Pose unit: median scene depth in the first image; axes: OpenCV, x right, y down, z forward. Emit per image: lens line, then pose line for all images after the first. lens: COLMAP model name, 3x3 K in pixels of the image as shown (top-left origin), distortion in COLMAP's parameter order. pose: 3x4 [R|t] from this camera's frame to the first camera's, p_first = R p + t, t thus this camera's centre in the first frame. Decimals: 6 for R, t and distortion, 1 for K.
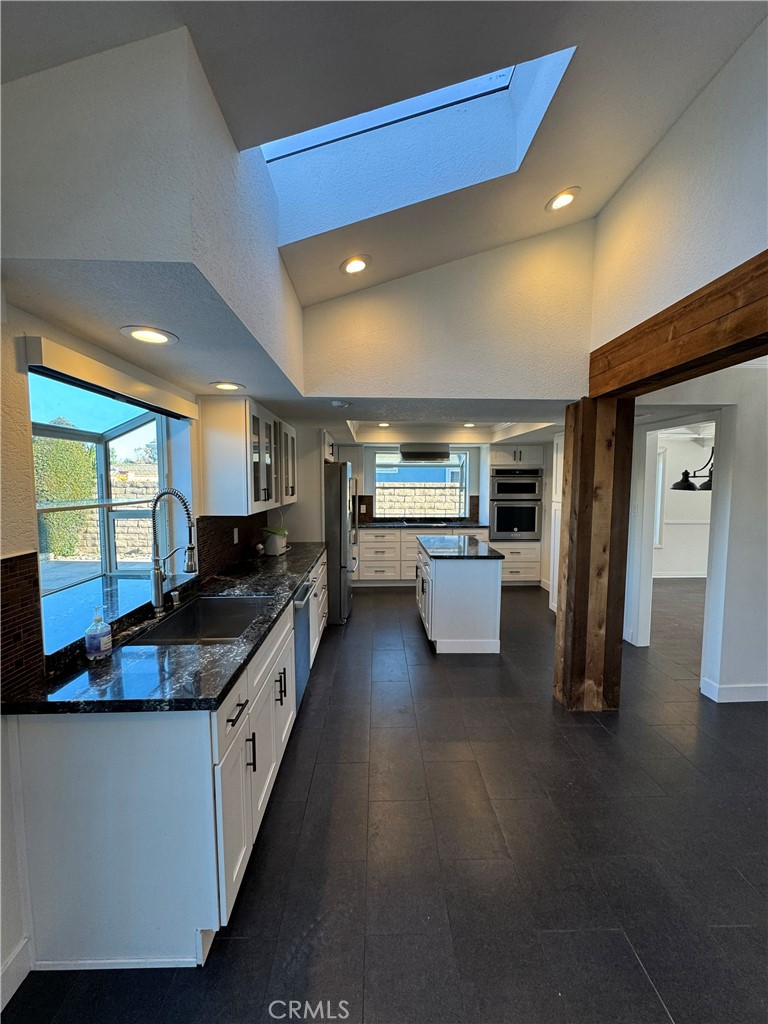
lens RADIAL K [[410.3, 0, 387.0], [0, 410.3, 511.3], [0, 0, 1]] dist [-0.003859, 0.000855]
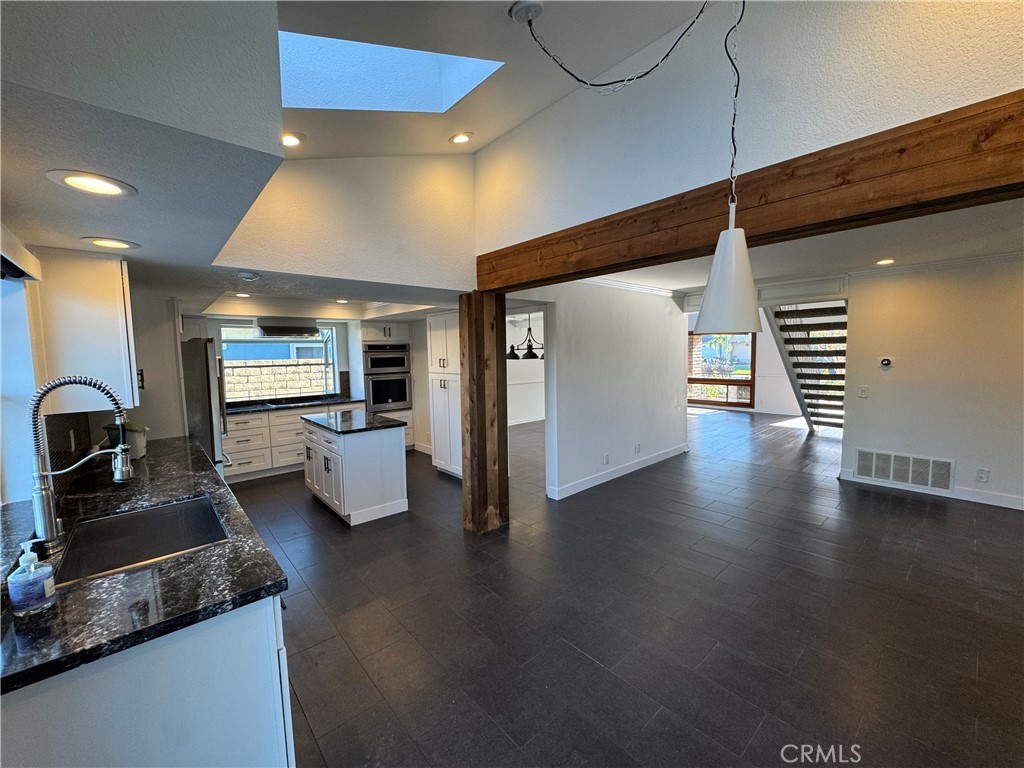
lens RADIAL K [[410.3, 0, 508.5], [0, 410.3, 383.9], [0, 0, 1]] dist [-0.003859, 0.000855]
pose [[0.771168, -0.067157, 0.633079, -0.145916], [0.069179, 0.997372, 0.021533, -0.001380], [-0.632862, 0.027190, 0.773787, -0.034028]]
